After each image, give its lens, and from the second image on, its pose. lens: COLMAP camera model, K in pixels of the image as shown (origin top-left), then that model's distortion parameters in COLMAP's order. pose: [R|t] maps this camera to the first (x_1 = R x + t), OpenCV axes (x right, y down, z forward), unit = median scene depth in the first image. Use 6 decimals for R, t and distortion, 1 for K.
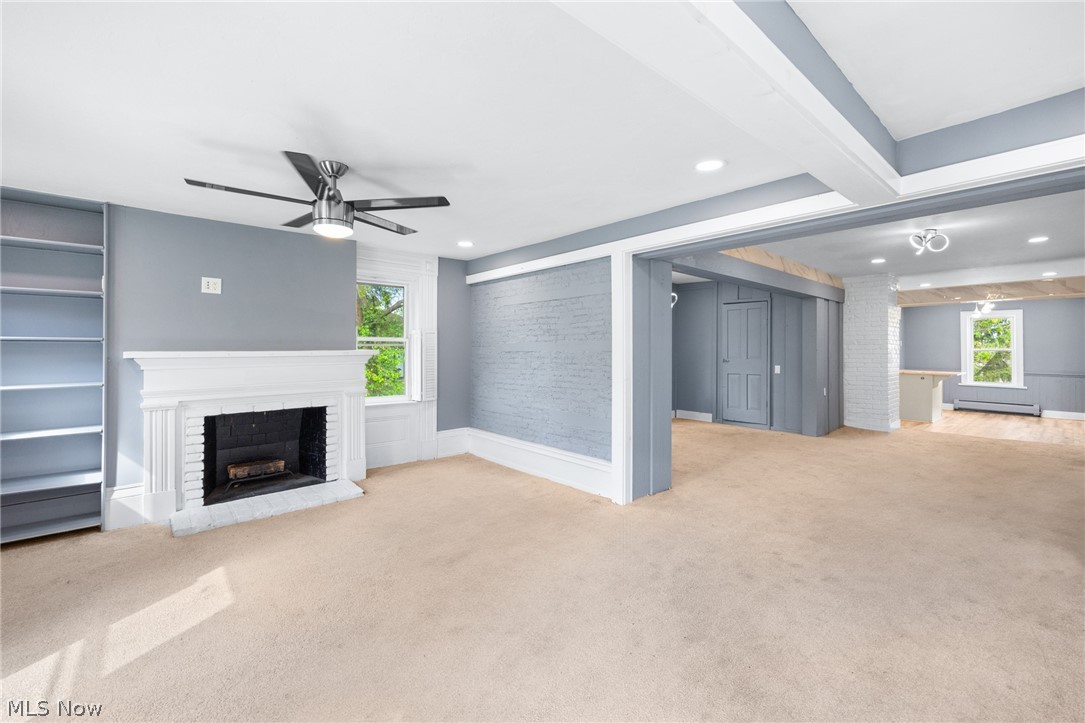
lens RADIAL K [[458.2, 0, 544.5], [0, 458.2, 342.0], [0, 0, 1]] dist [-0.000762, -0.000074]
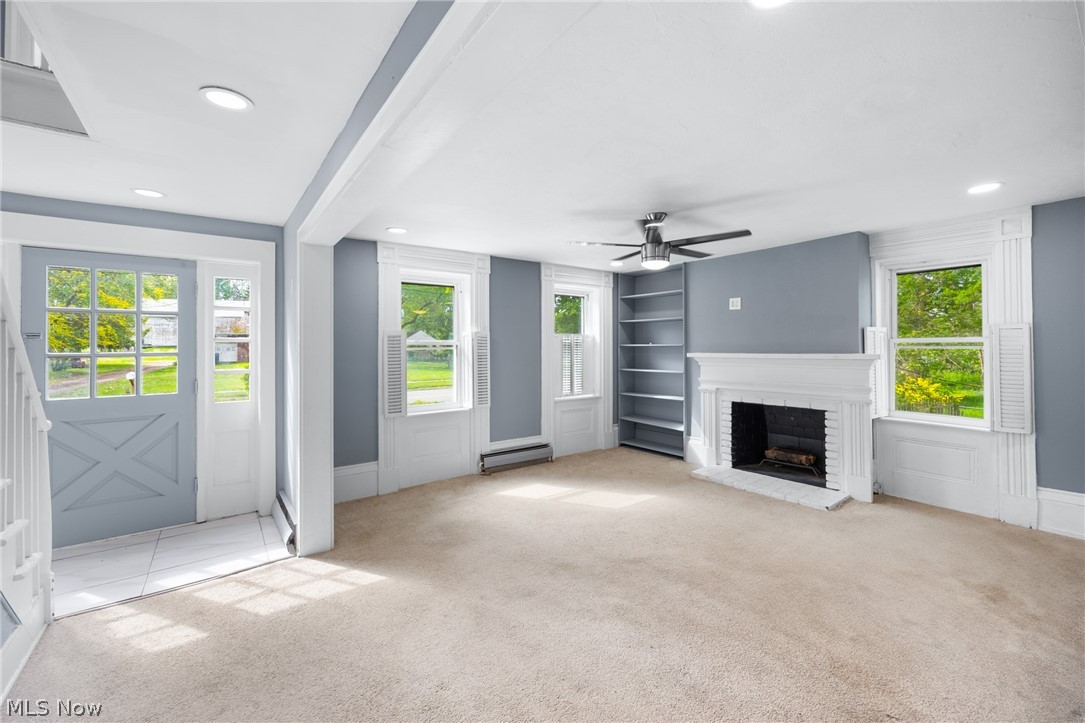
lens RADIAL K [[439.8, 0, 542.7], [0, 439.8, 339.5], [0, 0, 1]] dist [0.000316, 0.000032]
pose [[-0.077768, -0.012203, -0.996897, 0.620974], [0.020452, 0.999695, -0.013833, -0.014491], [0.996762, -0.021464, -0.077494, 0.572581]]
